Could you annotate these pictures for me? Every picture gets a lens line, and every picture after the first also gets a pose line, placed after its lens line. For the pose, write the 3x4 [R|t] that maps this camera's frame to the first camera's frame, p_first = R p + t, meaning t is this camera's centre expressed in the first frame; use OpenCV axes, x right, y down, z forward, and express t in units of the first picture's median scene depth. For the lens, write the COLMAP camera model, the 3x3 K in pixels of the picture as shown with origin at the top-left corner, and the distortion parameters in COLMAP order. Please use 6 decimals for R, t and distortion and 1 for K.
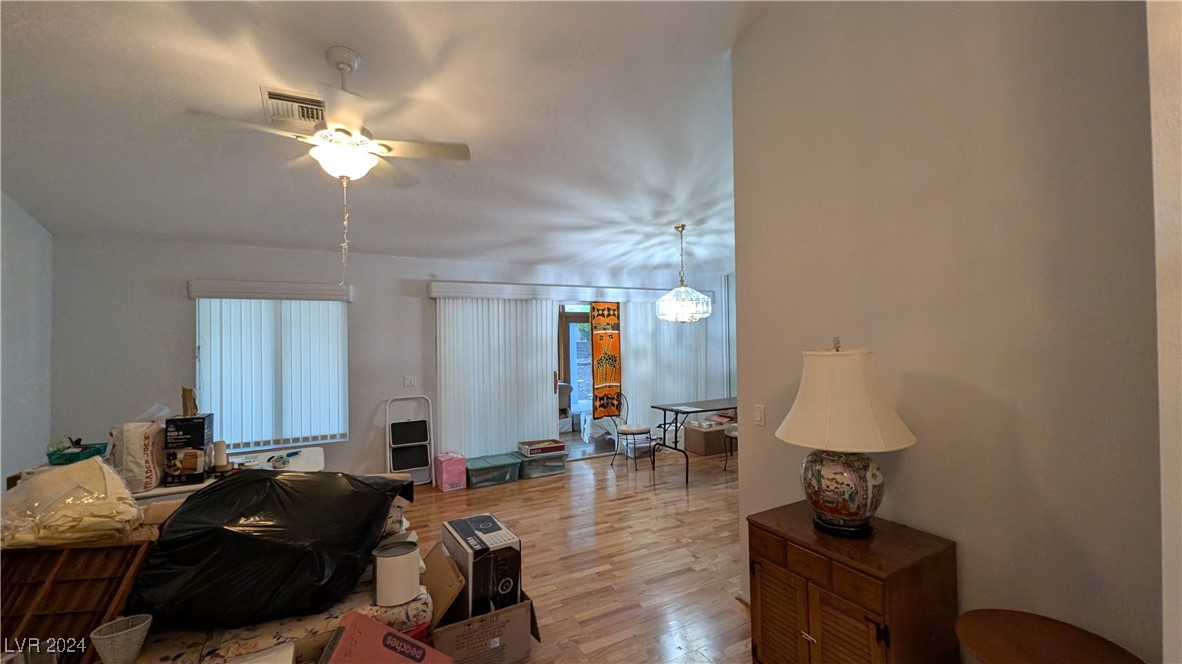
lens RADIAL K [[485.0, 0, 591.0], [0, 485.0, 332.0], [0, 0, 1]] dist [0.002773, 0.000426]
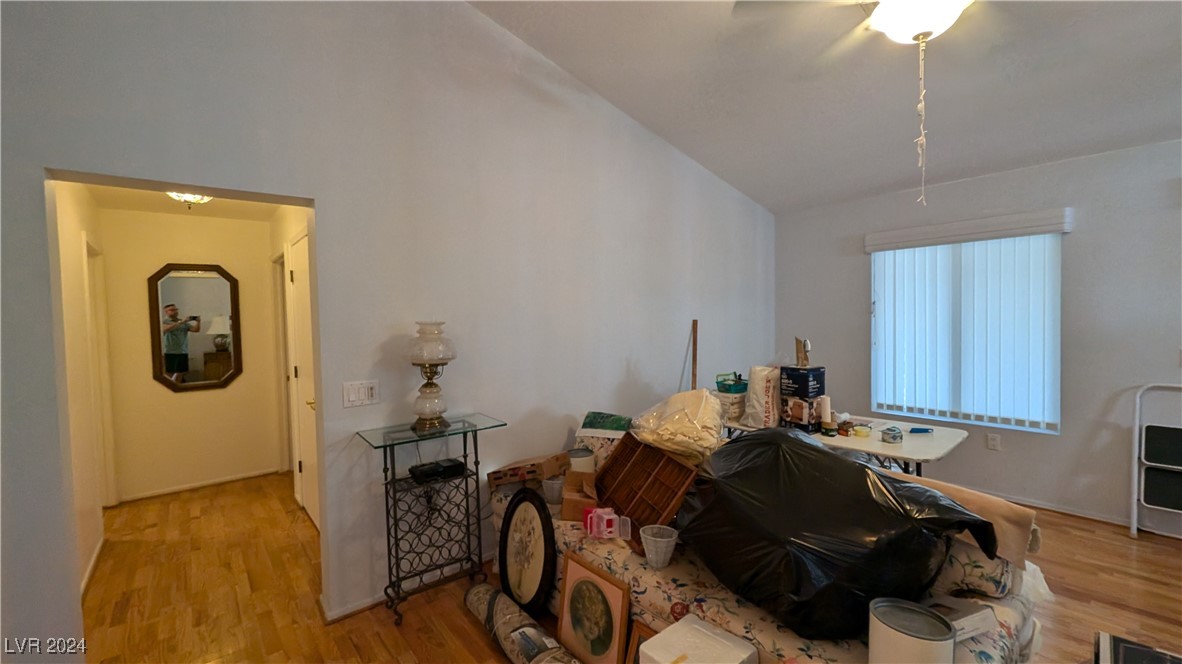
lens RADIAL K [[485.0, 0, 591.0], [0, 485.0, 332.0], [0, 0, 1]] dist [0.002773, 0.000426]
pose [[0.199026, 0.043971, -0.979007, 0.071757], [0.030361, 0.998237, 0.051007, 0.038110], [0.979524, -0.039875, 0.197340, 0.388480]]
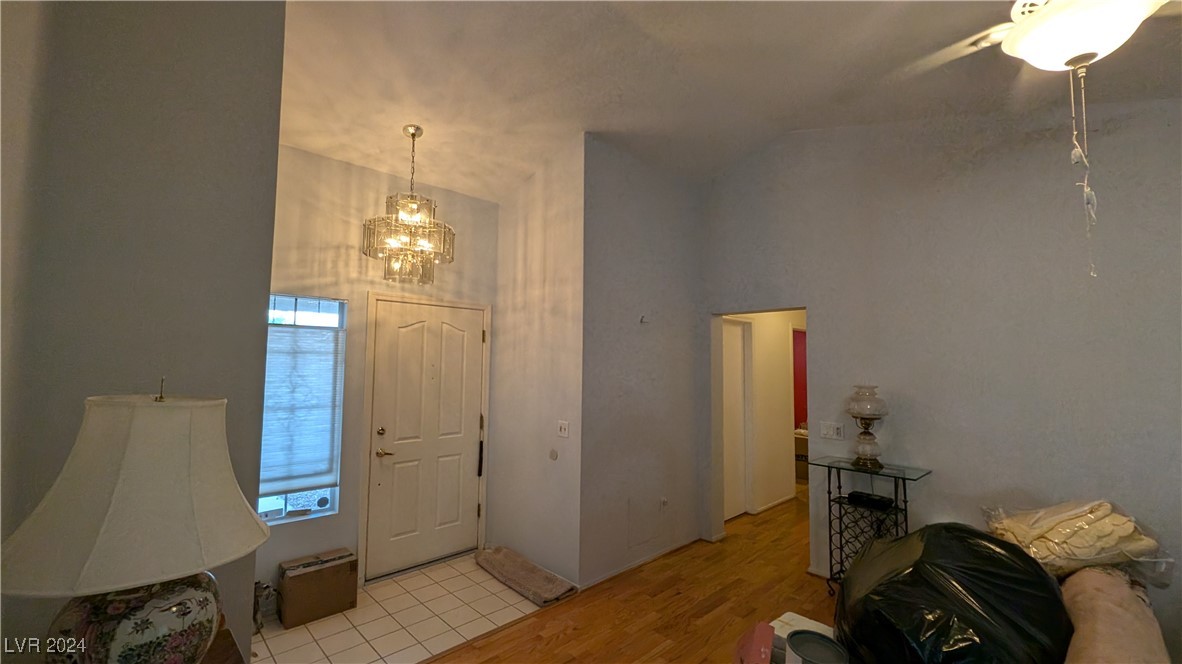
lens RADIAL K [[485.0, 0, 591.0], [0, 485.0, 332.0], [0, 0, 1]] dist [0.002773, 0.000426]
pose [[-0.959836, -0.008184, -0.280442, 0.124589], [0.010889, 0.997735, -0.066384, -0.004733], [0.280350, -0.066771, -0.957573, 1.273636]]
